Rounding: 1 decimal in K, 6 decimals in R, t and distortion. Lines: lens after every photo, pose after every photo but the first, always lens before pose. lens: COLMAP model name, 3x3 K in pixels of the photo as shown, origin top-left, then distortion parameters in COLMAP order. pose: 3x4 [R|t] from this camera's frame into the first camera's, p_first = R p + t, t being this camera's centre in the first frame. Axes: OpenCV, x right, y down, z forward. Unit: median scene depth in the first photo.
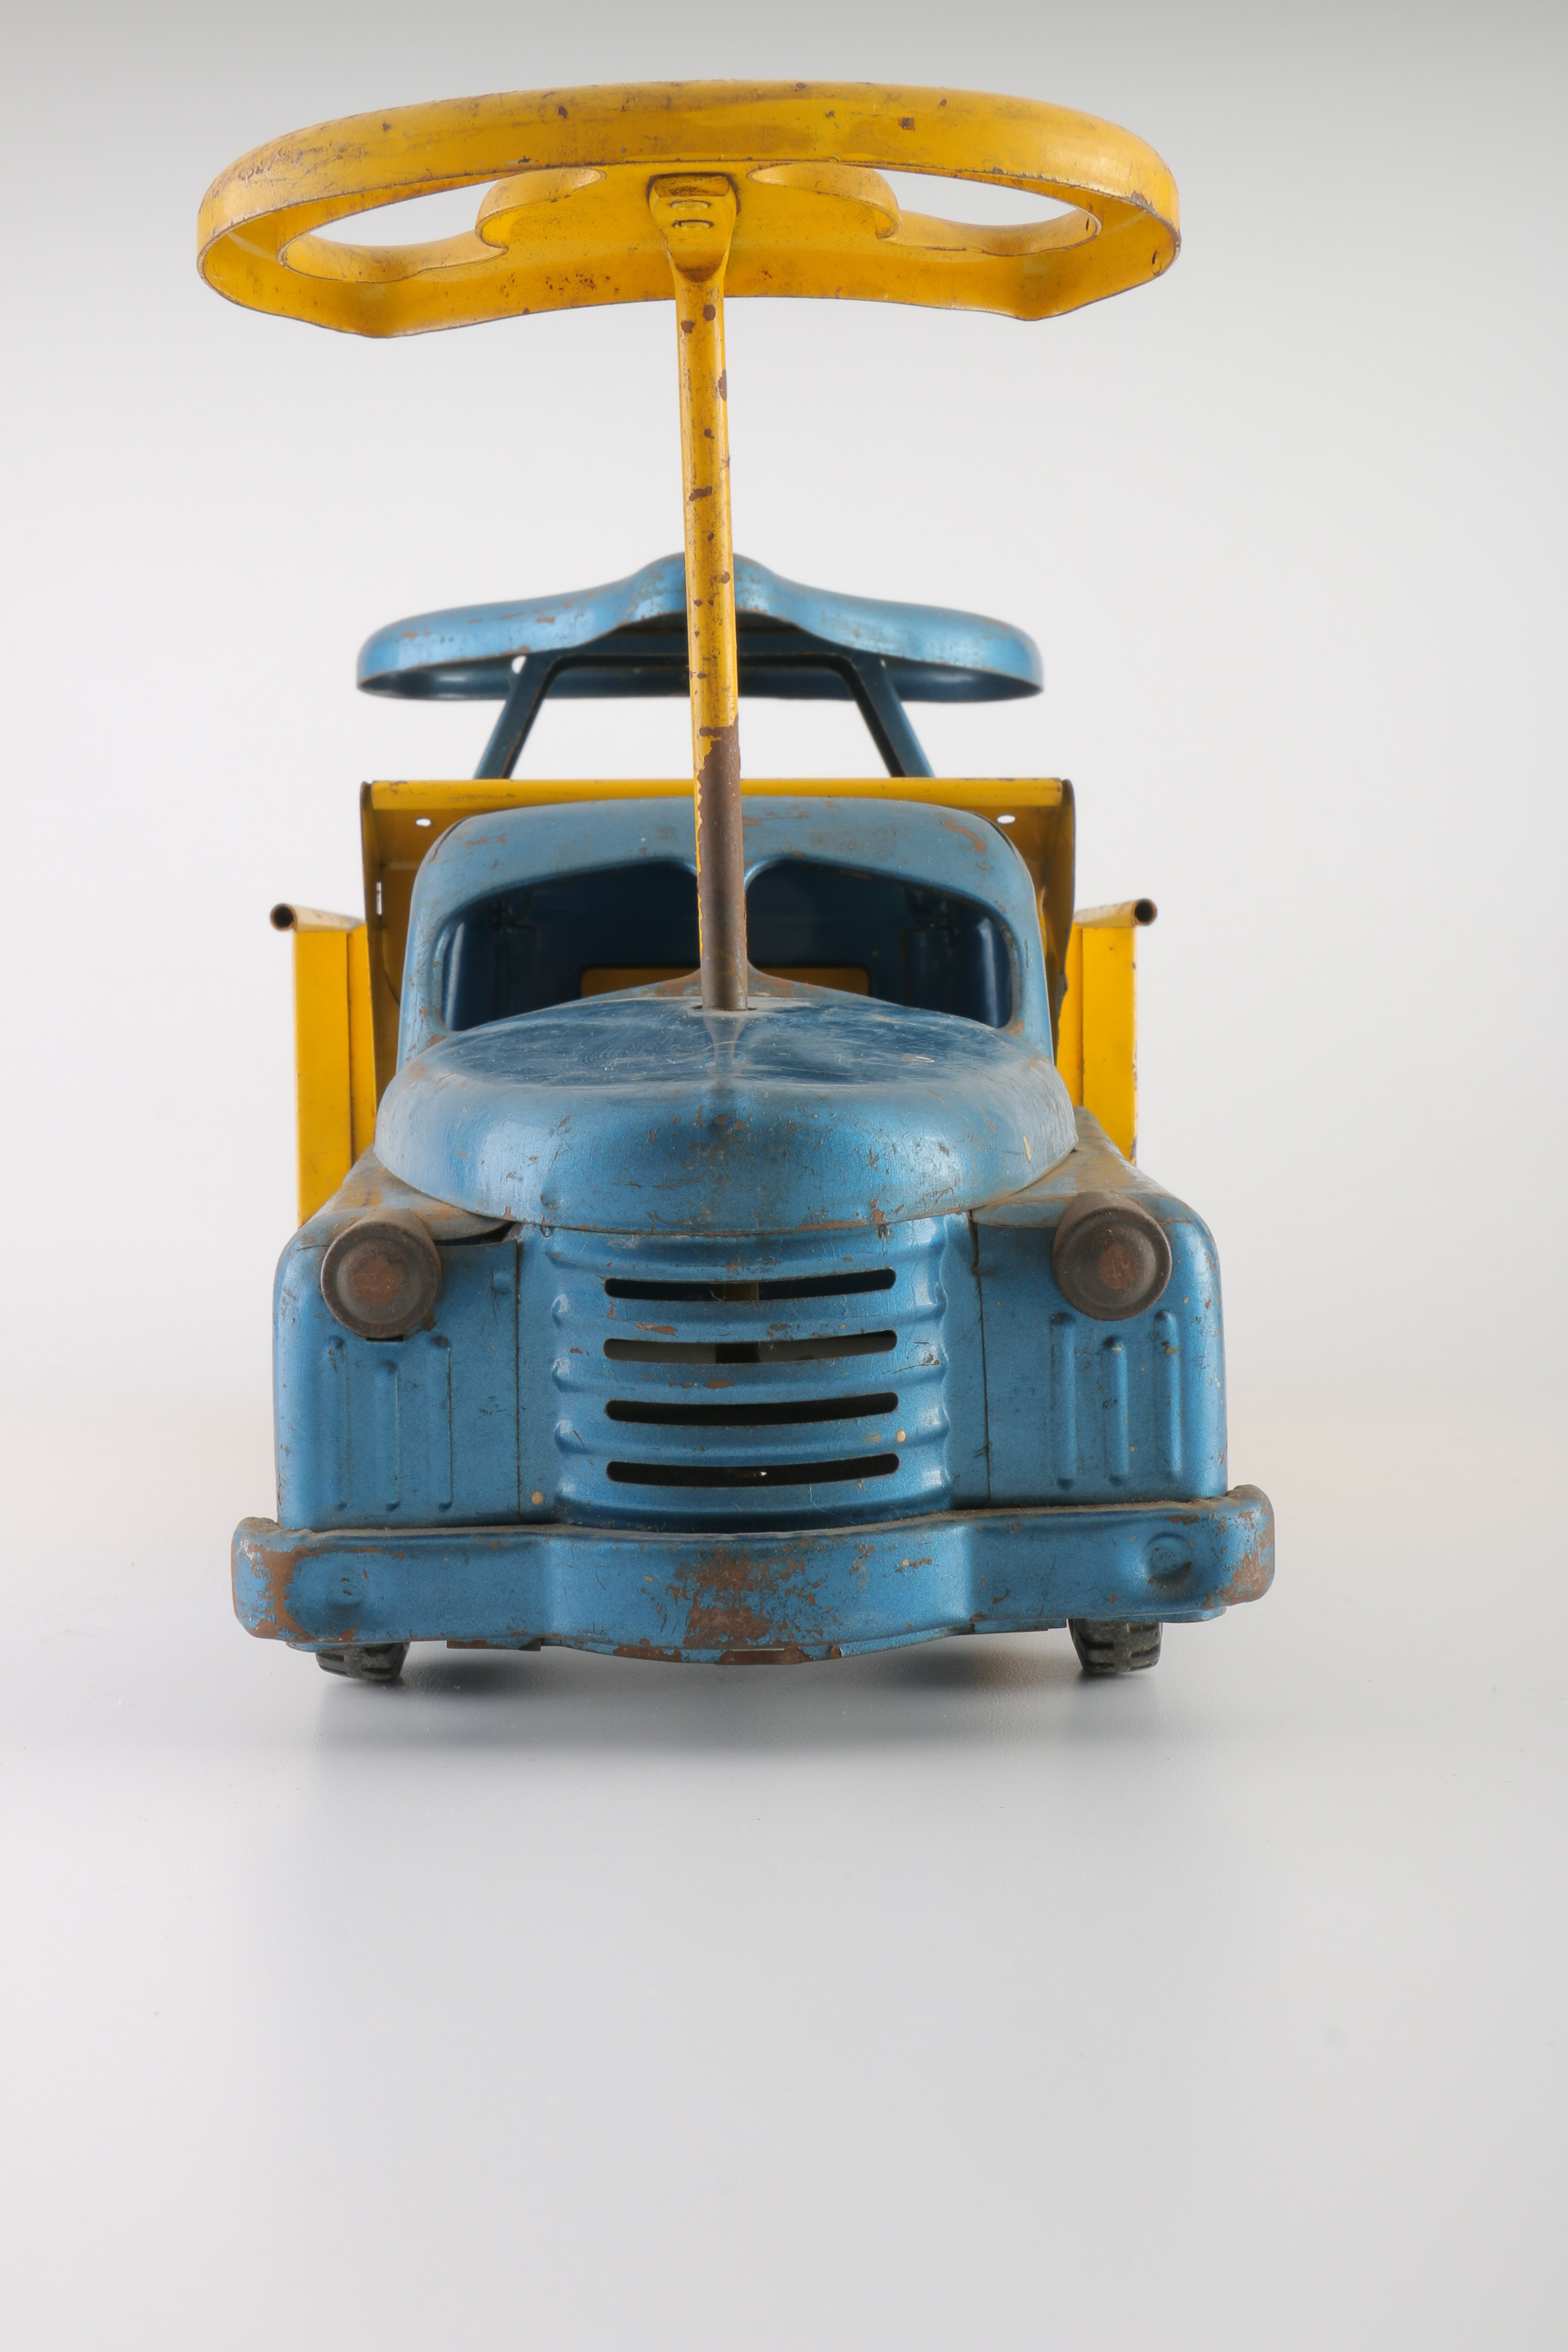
lens RADIAL K [[3058.7, 0, 788.4], [0, 3058.7, 1202.1], [0, 0, 1]] dist [-0.004459, -0.011748]
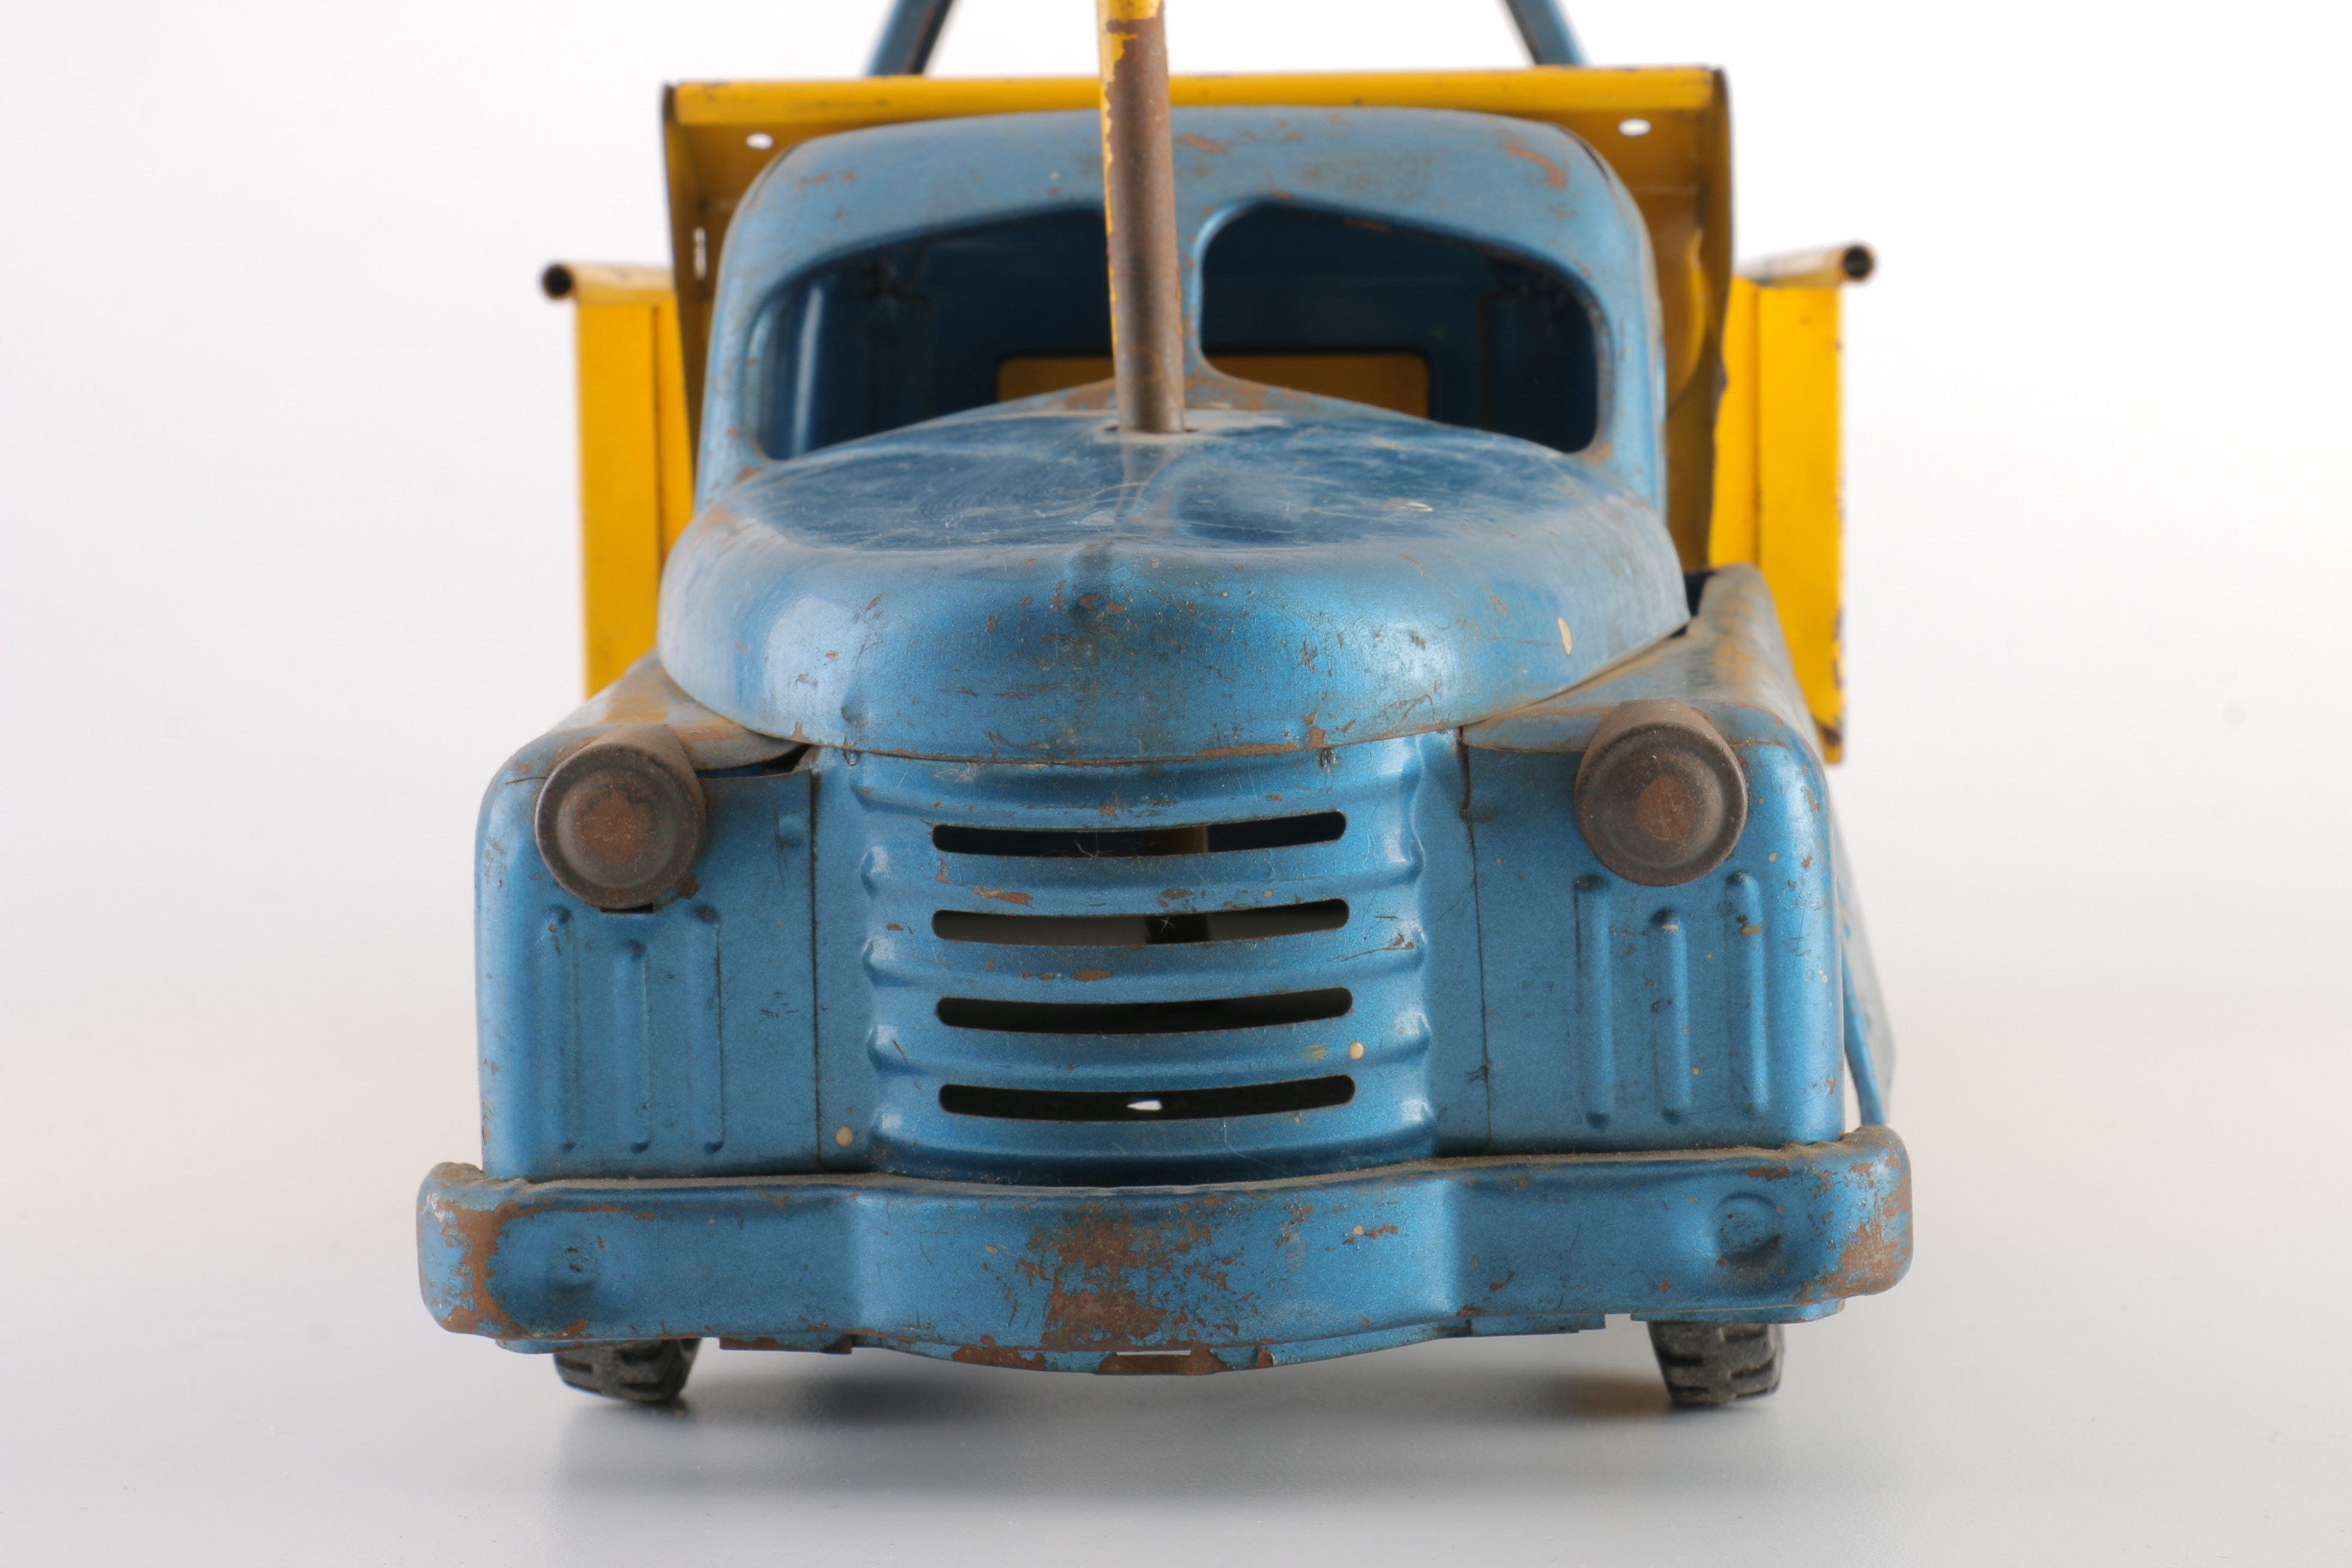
lens RADIAL K [[5163.7, 0, 1176.0], [0, 5163.7, 784.0], [0, 0, 1]] dist [0.125879, 0.438844]
pose [[0.996617, 0.000697, -0.082189, 0.092114], [0.000876, 0.999817, 0.019098, -0.006969], [0.082187, -0.019106, 0.996434, -0.178758]]
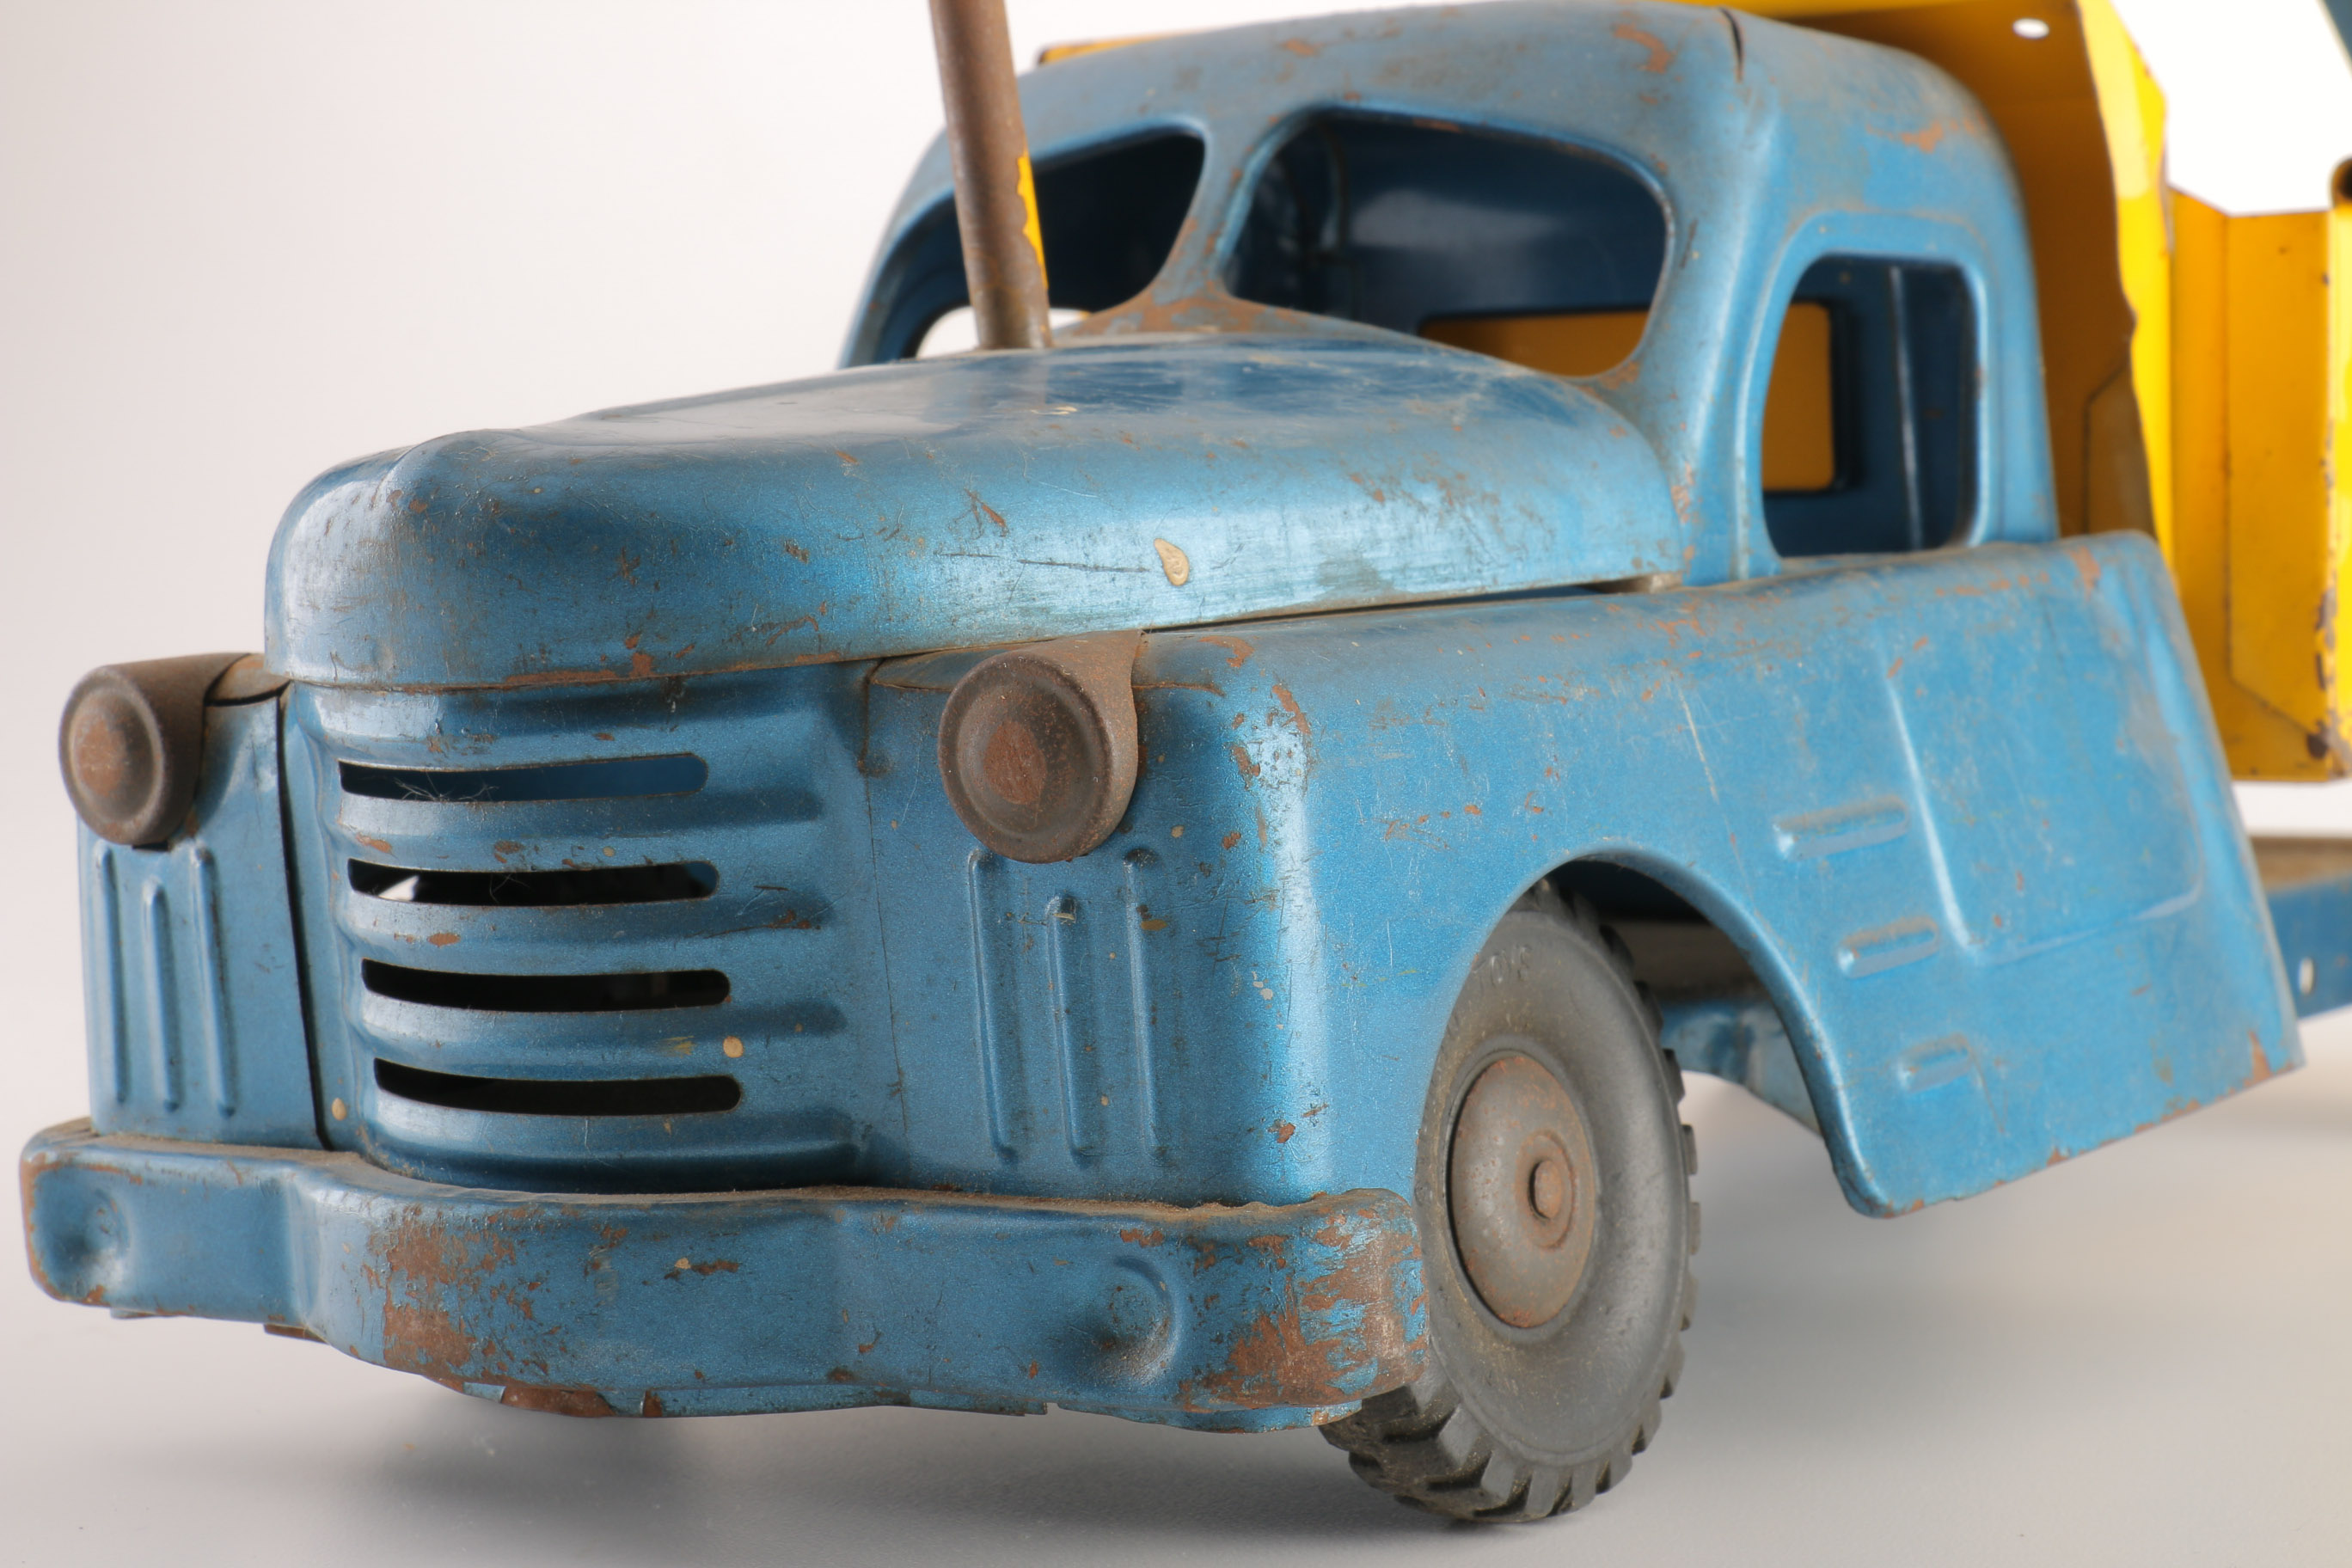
lens RADIAL K [[3990.6, 0, 1176.0], [0, 3990.6, 784.0], [0, 0, 1]] dist [0.018389, 0.091694]
pose [[0.808248, 0.026469, -0.588247, 0.544499], [-0.025761, 0.999622, 0.009584, 0.017212], [0.588278, 0.007408, 0.808625, 0.434707]]
